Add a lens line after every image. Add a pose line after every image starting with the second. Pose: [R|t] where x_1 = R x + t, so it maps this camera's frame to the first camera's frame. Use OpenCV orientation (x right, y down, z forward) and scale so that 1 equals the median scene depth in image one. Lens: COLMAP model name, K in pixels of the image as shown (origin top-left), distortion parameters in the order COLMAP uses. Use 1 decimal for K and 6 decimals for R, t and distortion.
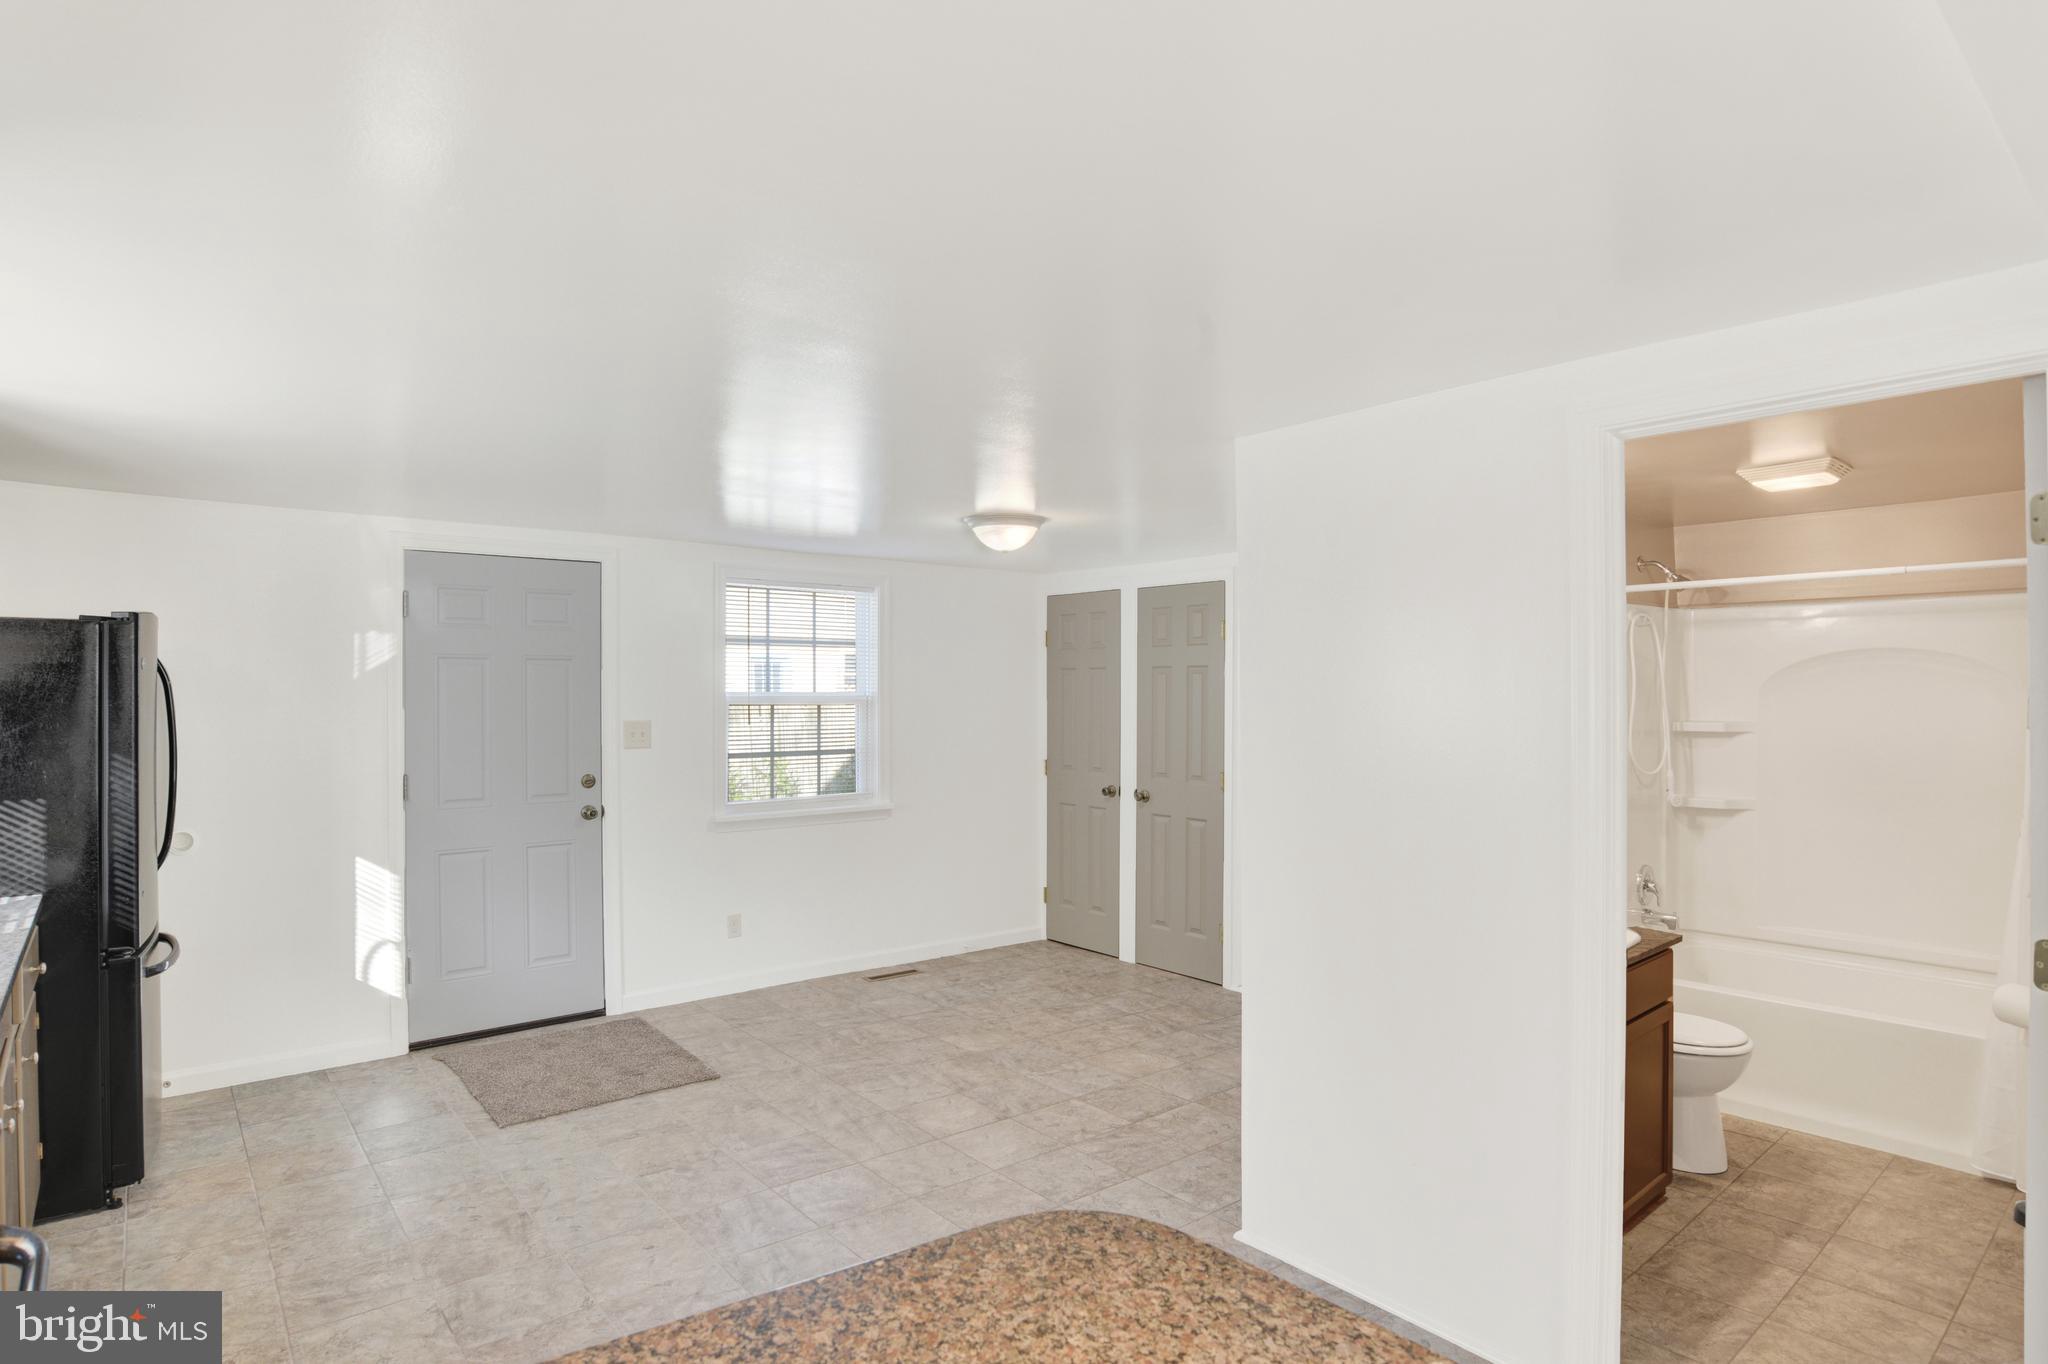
lens RADIAL K [[1114.4, 0, 1028.4], [0, 1114.4, 672.8], [0, 0, 1]] dist [-0.058520, 0.020923]
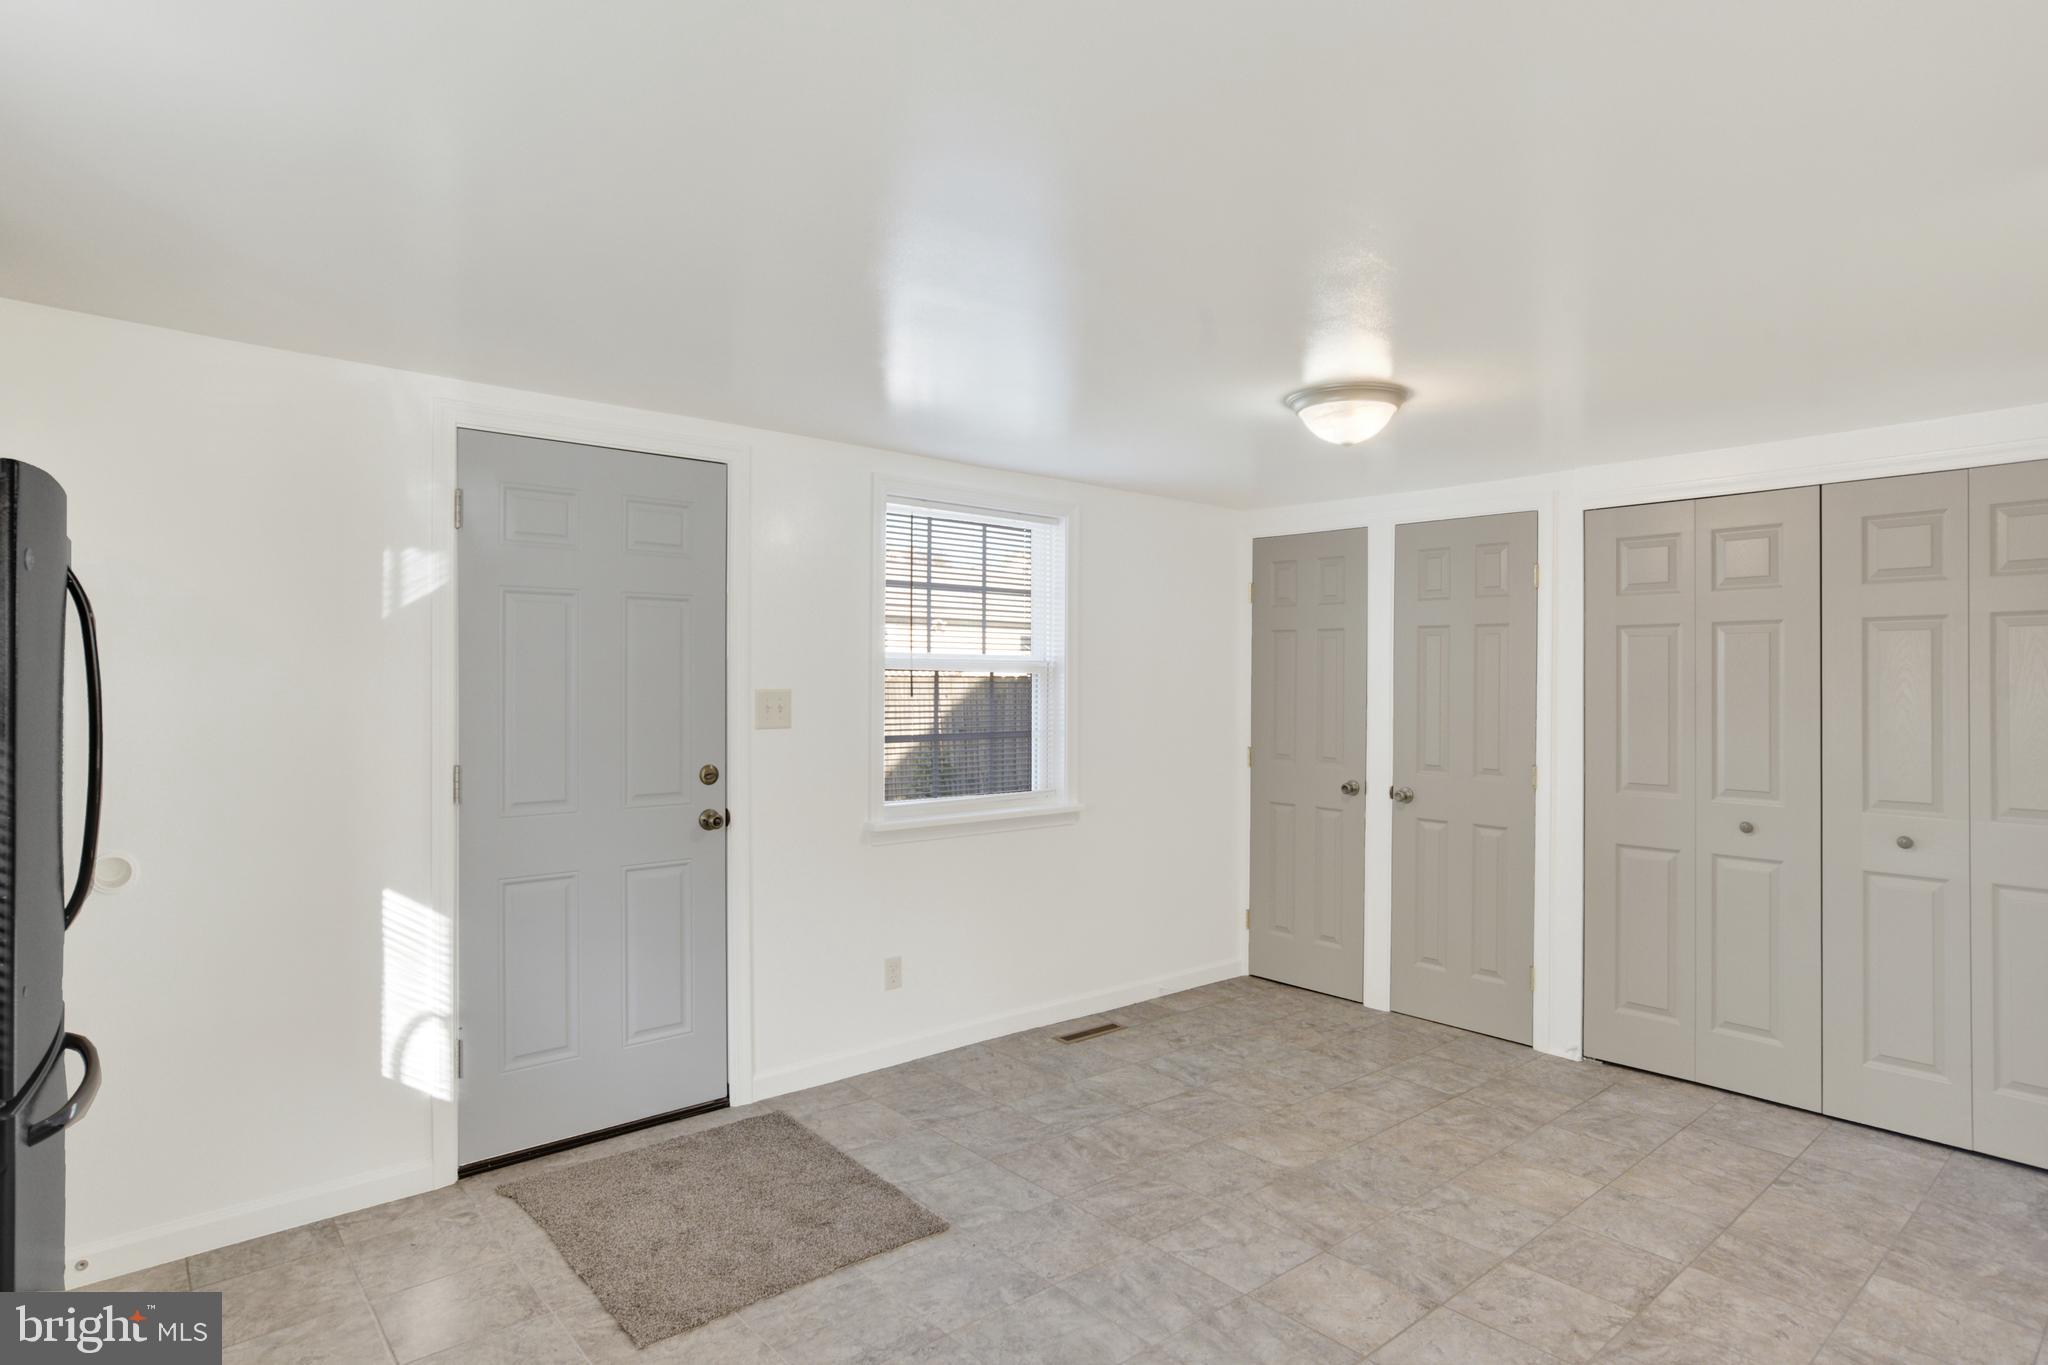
lens RADIAL K [[1114.4, 0, 1023.3], [0, 1114.4, 659.7], [0, 0, 1]] dist [-0.058520, 0.020923]
pose [[0.999731, 0.008191, 0.021700, -0.234168], [-0.008196, 0.999966, 0.000115, 0.025508], [-0.021699, -0.000293, 0.999765, 0.317513]]
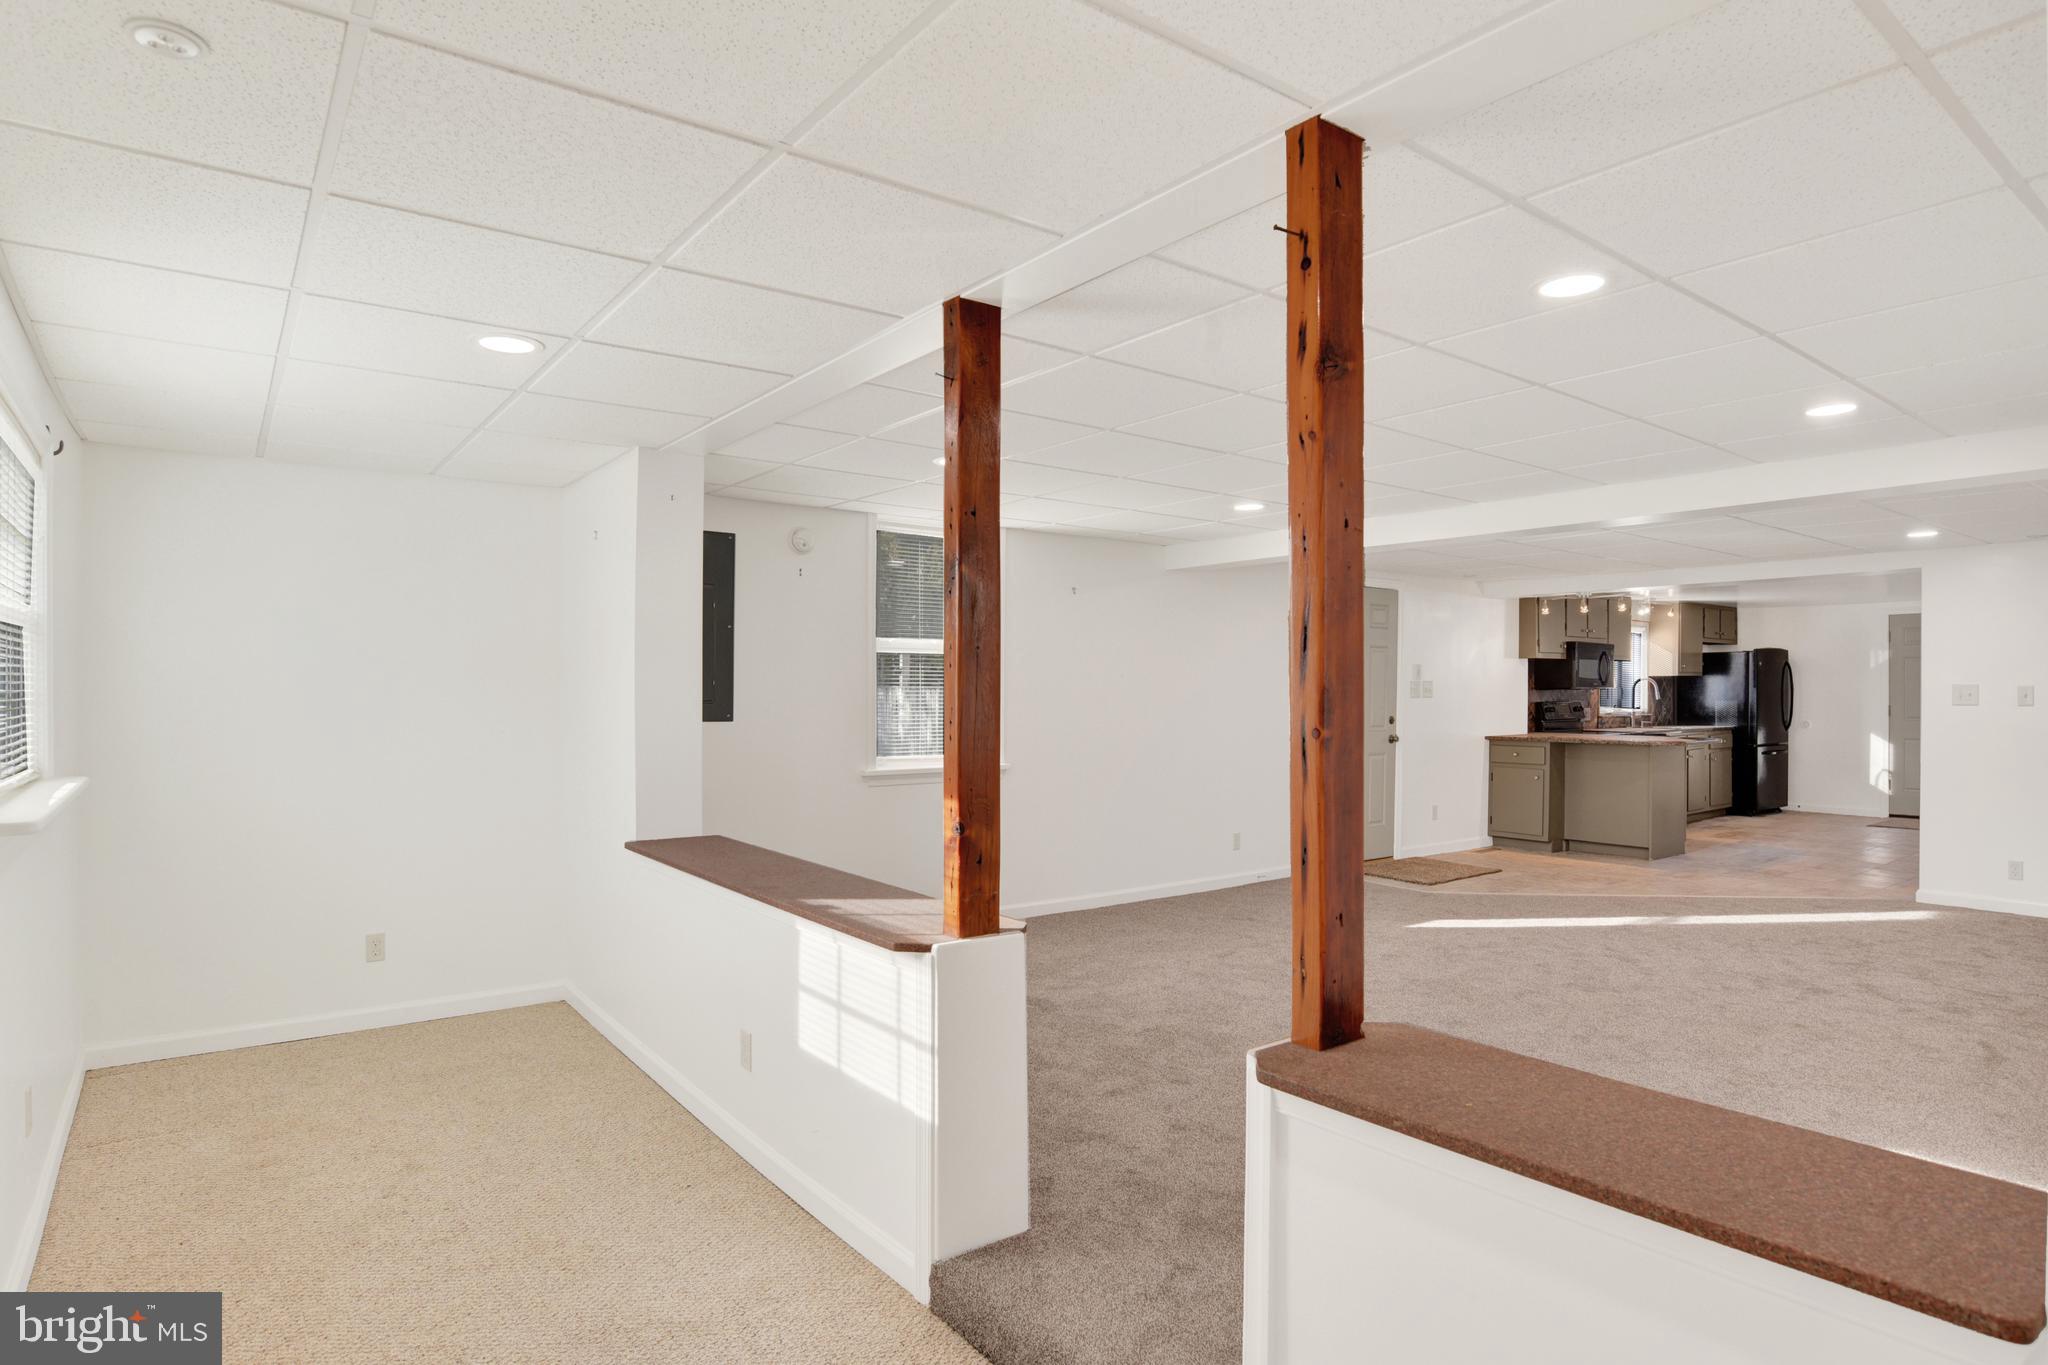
lens RADIAL K [[1114.4, 0, 1013.7], [0, 1114.4, 695.3], [0, 0, 1]] dist [-0.058520, 0.020923]
pose [[-0.044766, 0.018027, -0.998835, 1.956393], [0.010141, 0.999794, 0.017590, 0.007918], [0.998946, -0.009341, -0.044940, -0.869063]]
